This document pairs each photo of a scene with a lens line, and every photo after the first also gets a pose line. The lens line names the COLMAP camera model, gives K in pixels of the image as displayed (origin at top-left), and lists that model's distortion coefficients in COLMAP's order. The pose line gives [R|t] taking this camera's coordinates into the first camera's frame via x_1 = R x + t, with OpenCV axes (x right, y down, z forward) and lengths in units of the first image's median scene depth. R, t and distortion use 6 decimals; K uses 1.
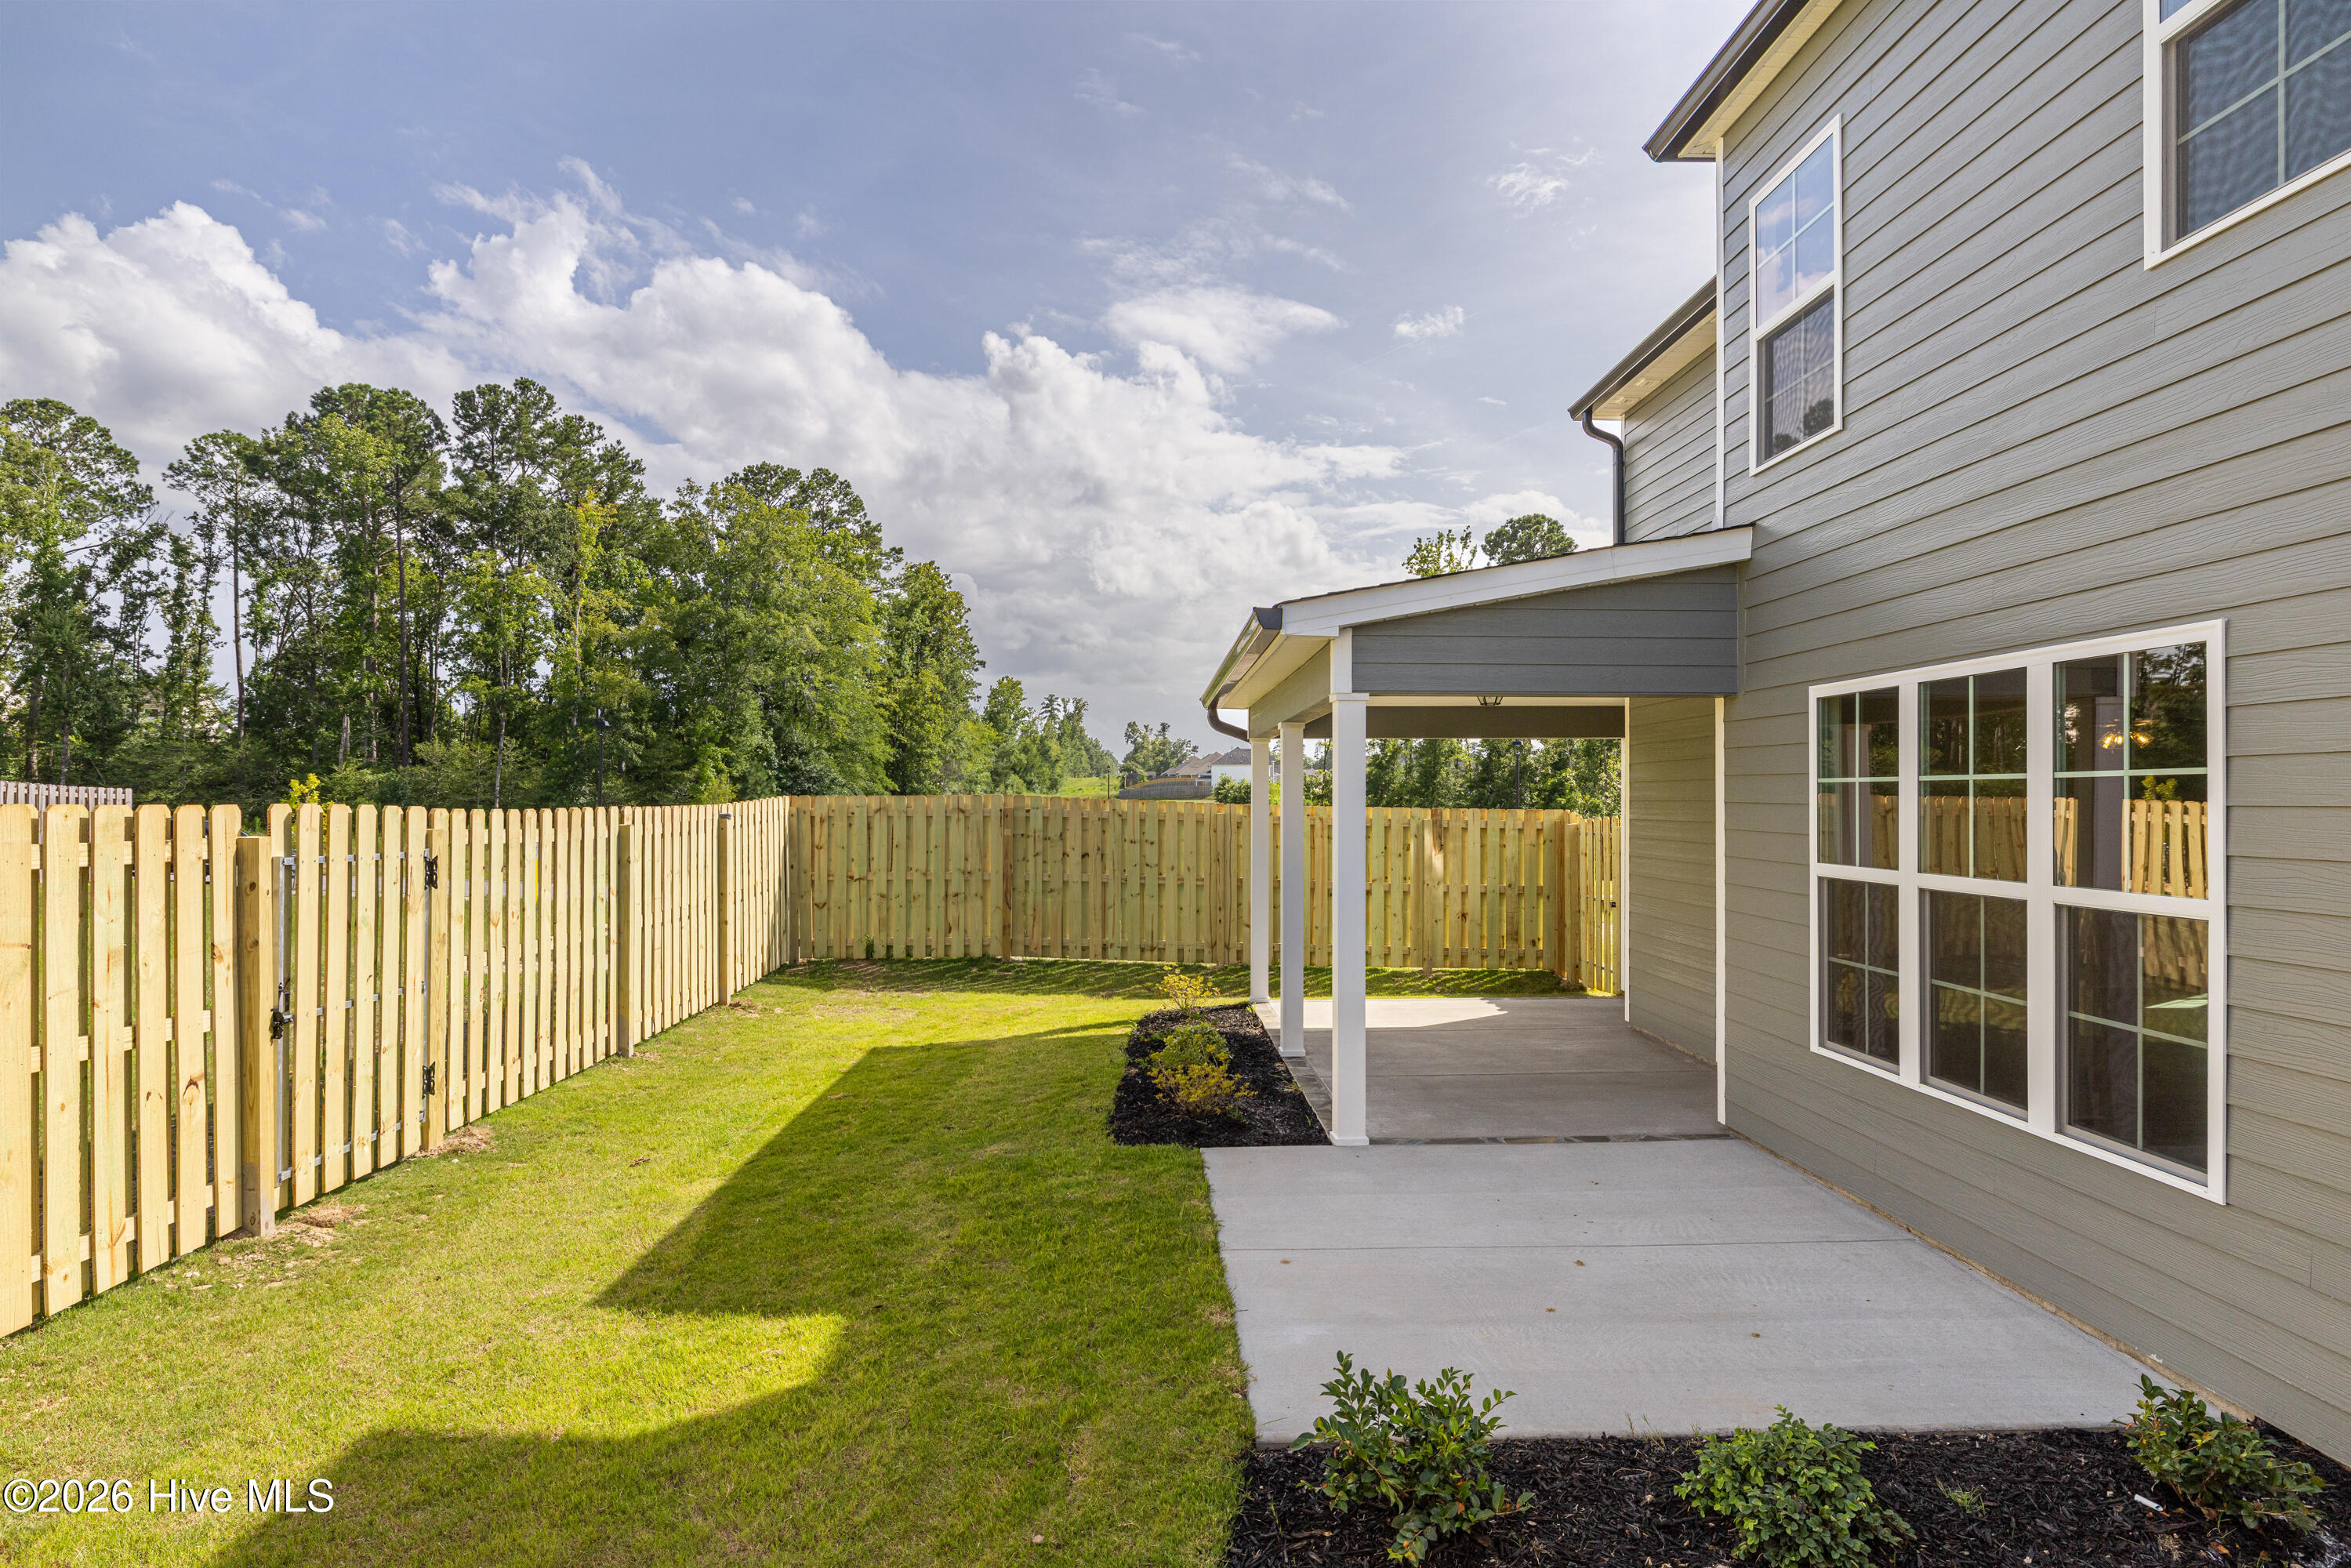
lens RADIAL K [[1288.6, 0, 1182.4], [0, 1288.6, 799.5], [0, 0, 1]] dist [0.005259, -0.002390]
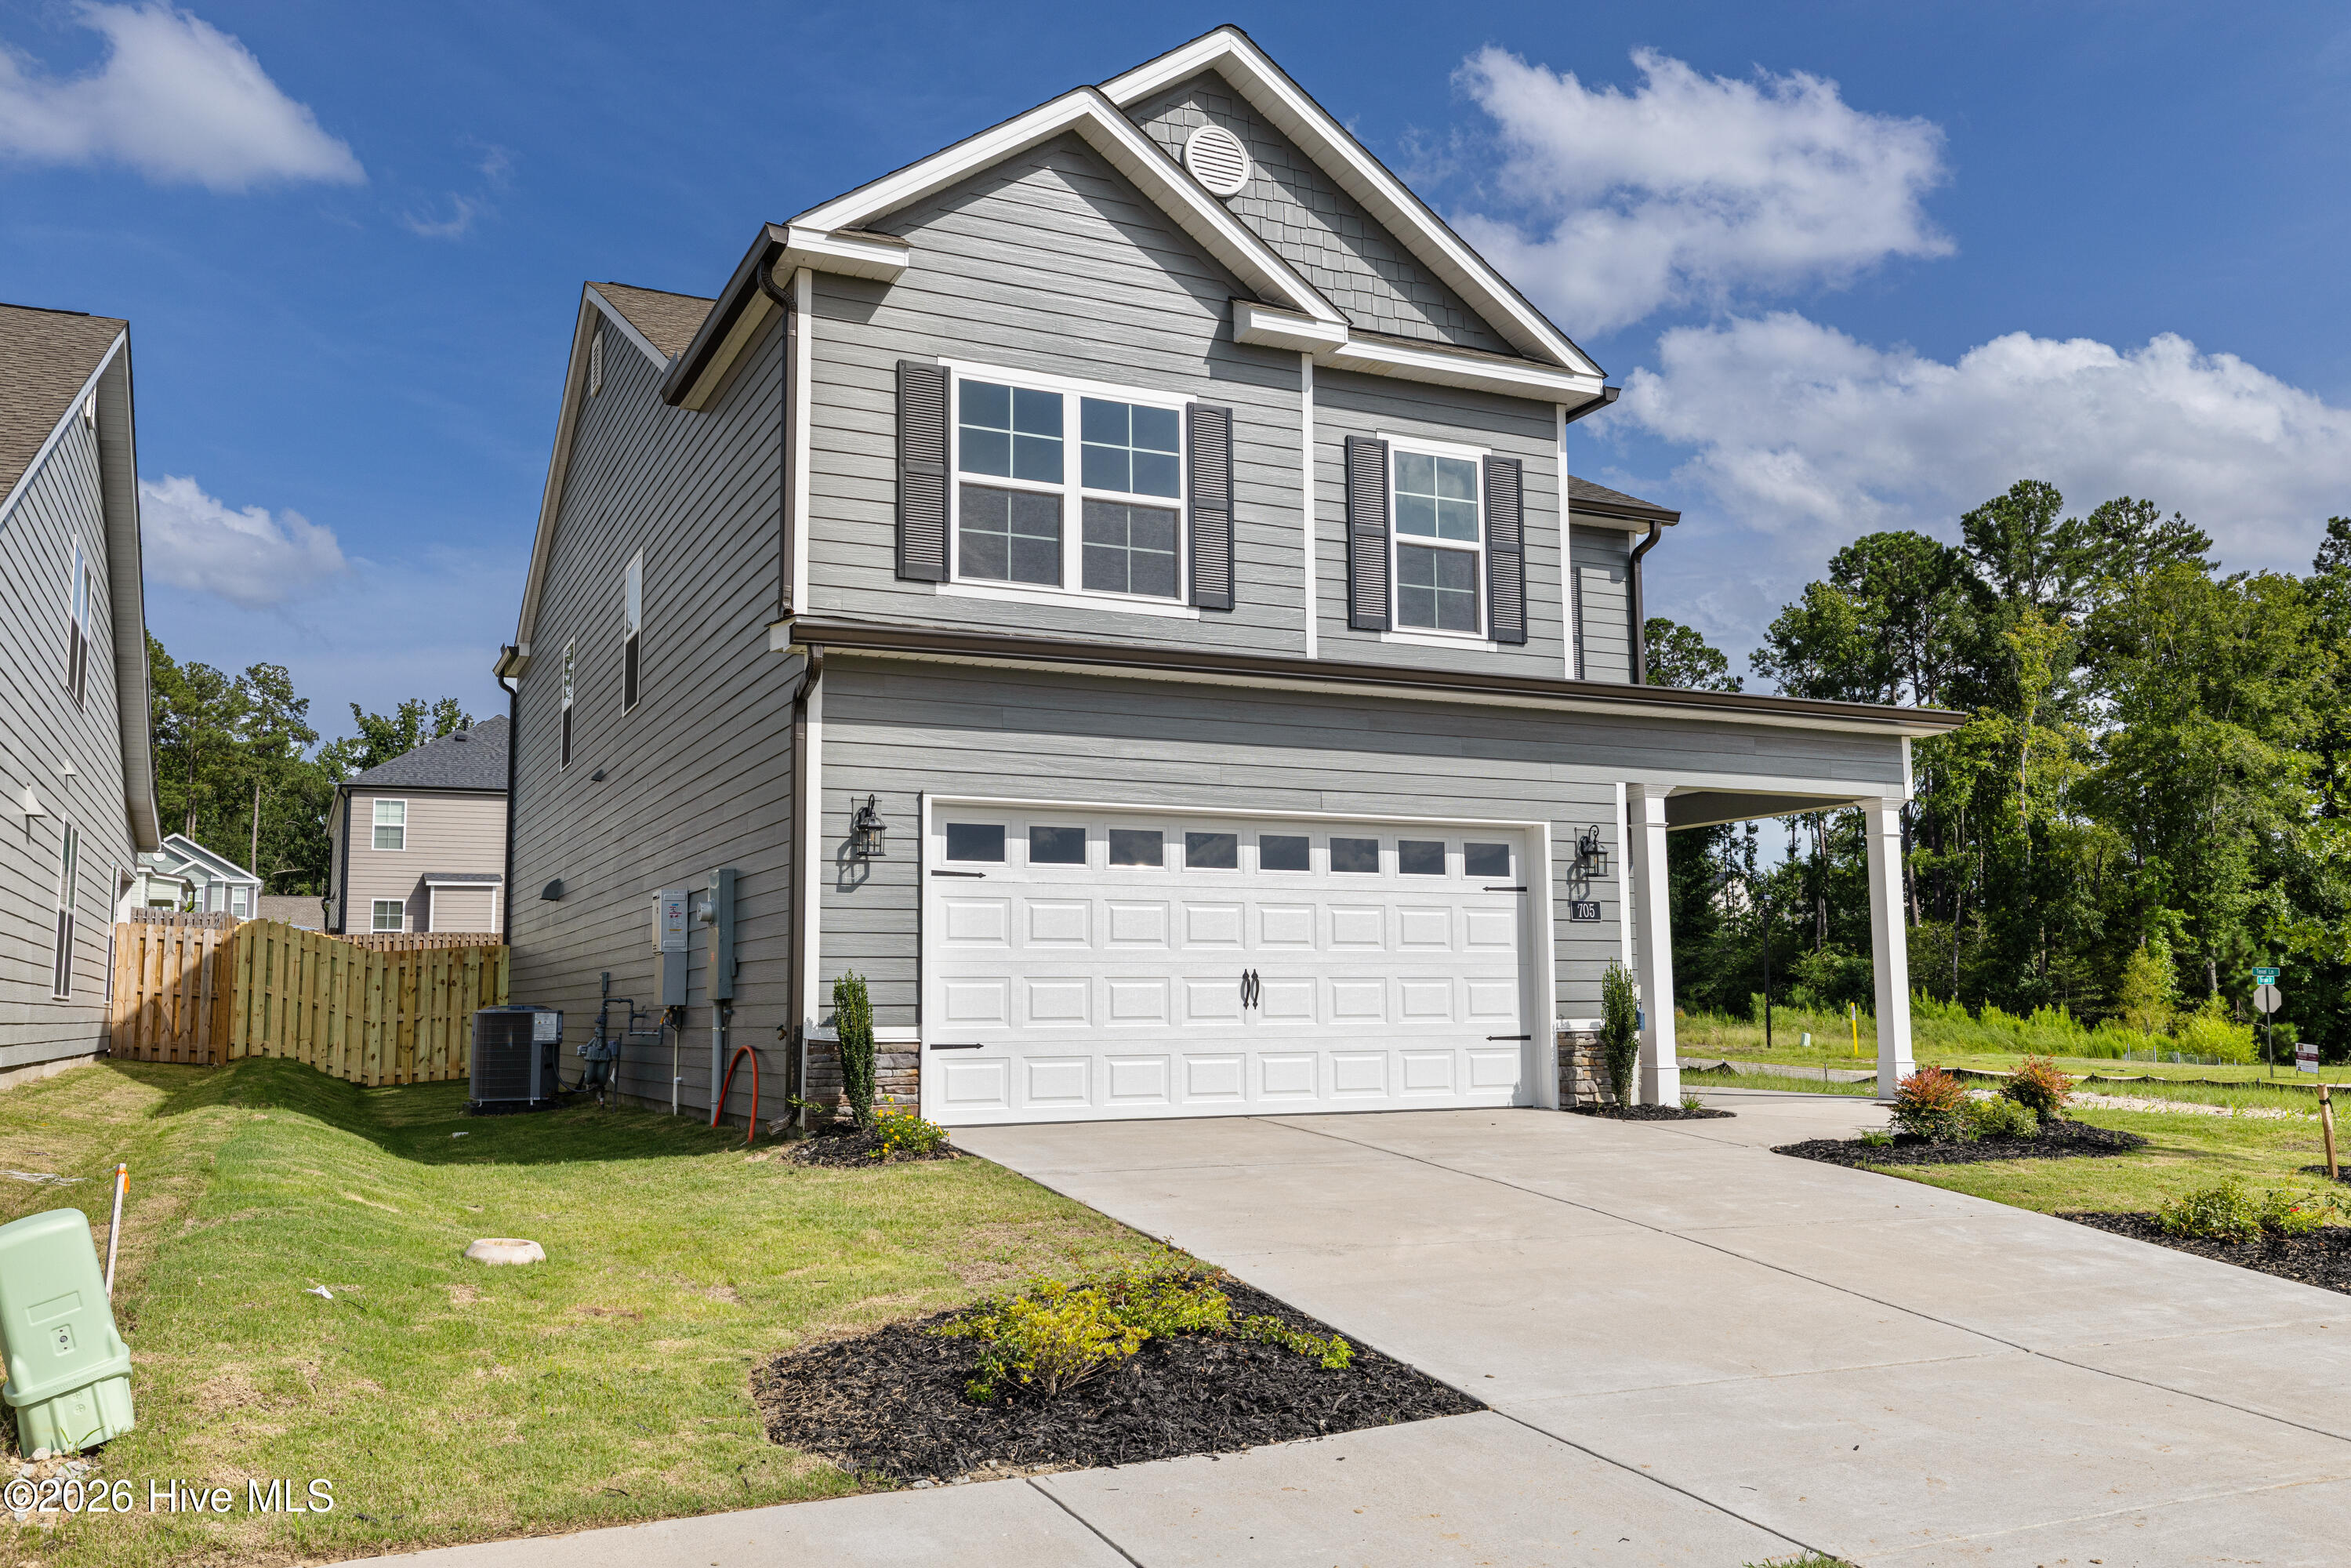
lens RADIAL K [[1888.2, 0, 1175.5], [0, 1888.2, 784.0], [0, 0, 1]] dist [0.004009, 0.001501]
pose [[0.396939, -0.111543, -0.911042, 2.132966], [0.008239, 0.992981, -0.117986, 0.061783], [0.917808, 0.039328, 0.395072, 0.071826]]
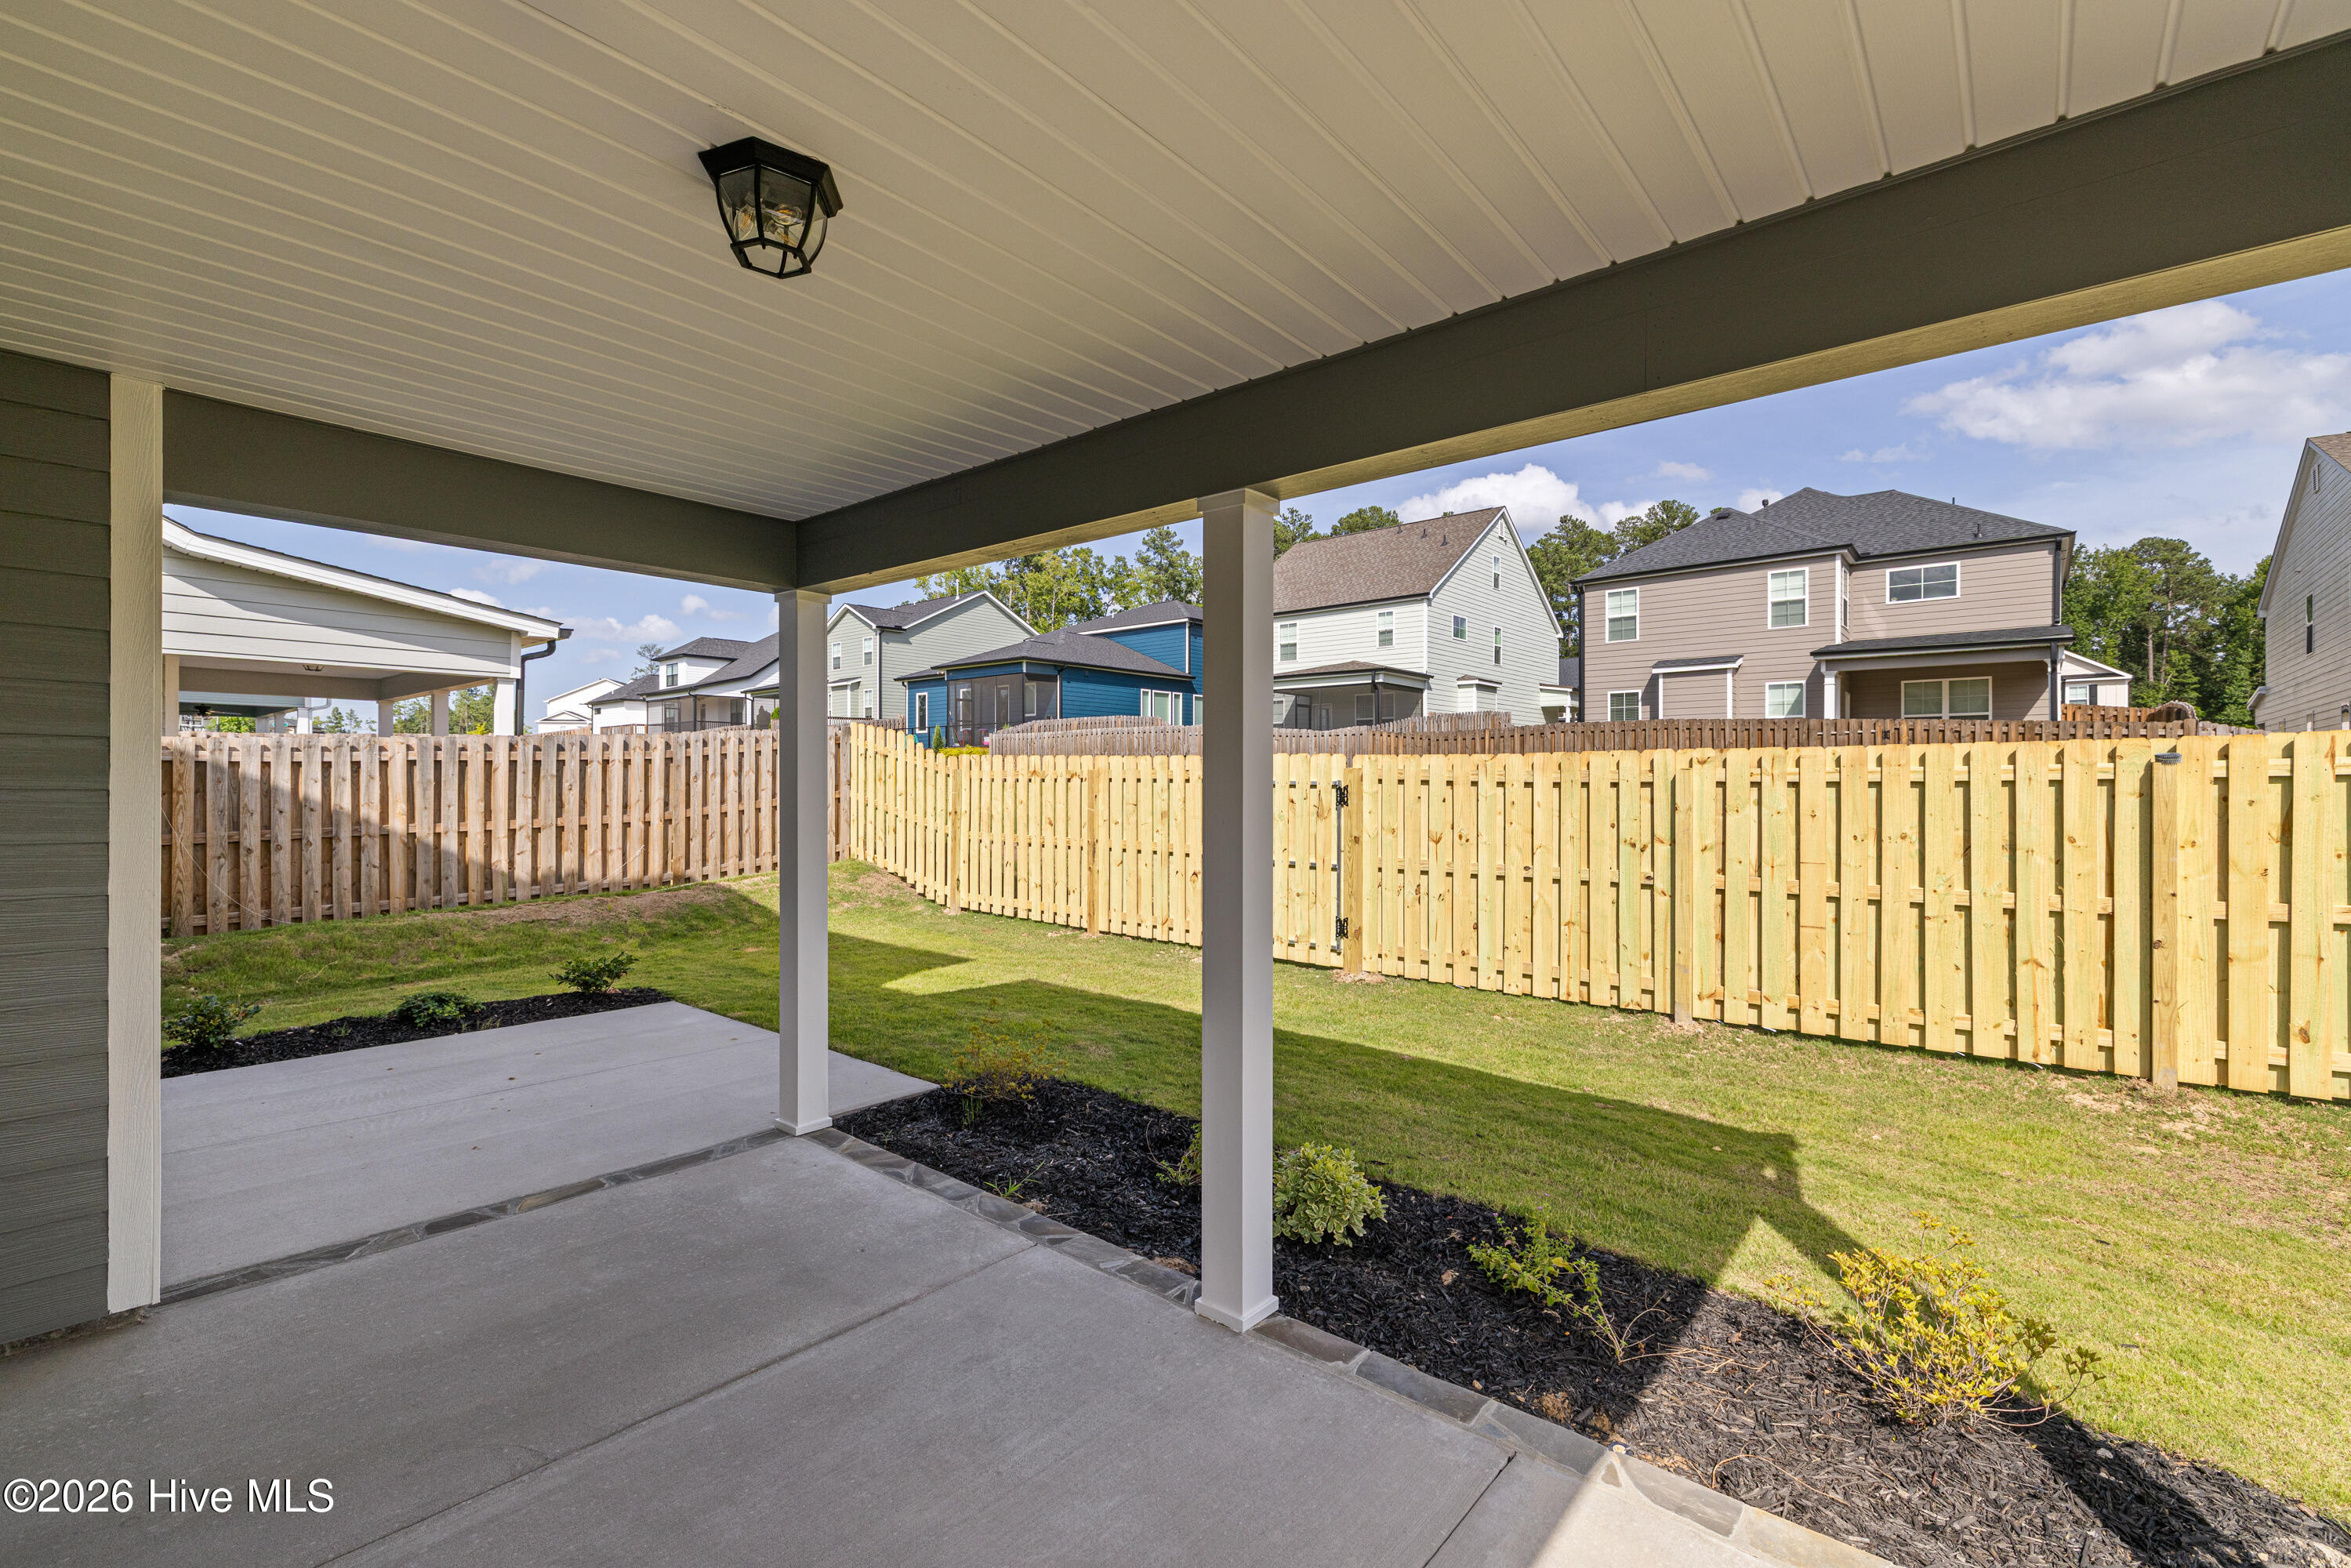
lens RADIAL K [[1020.2, 0, 1162.8], [0, 1020.2, 783.3], [0, 0, 1]] dist [0.000385, 0.000772]
pose [[-0.682446, -0.001968, -0.730933, 0.225477], [-0.002026, 0.999998, -0.000801, 0.020402], [0.730933, 0.000935, -0.682448, 0.805520]]
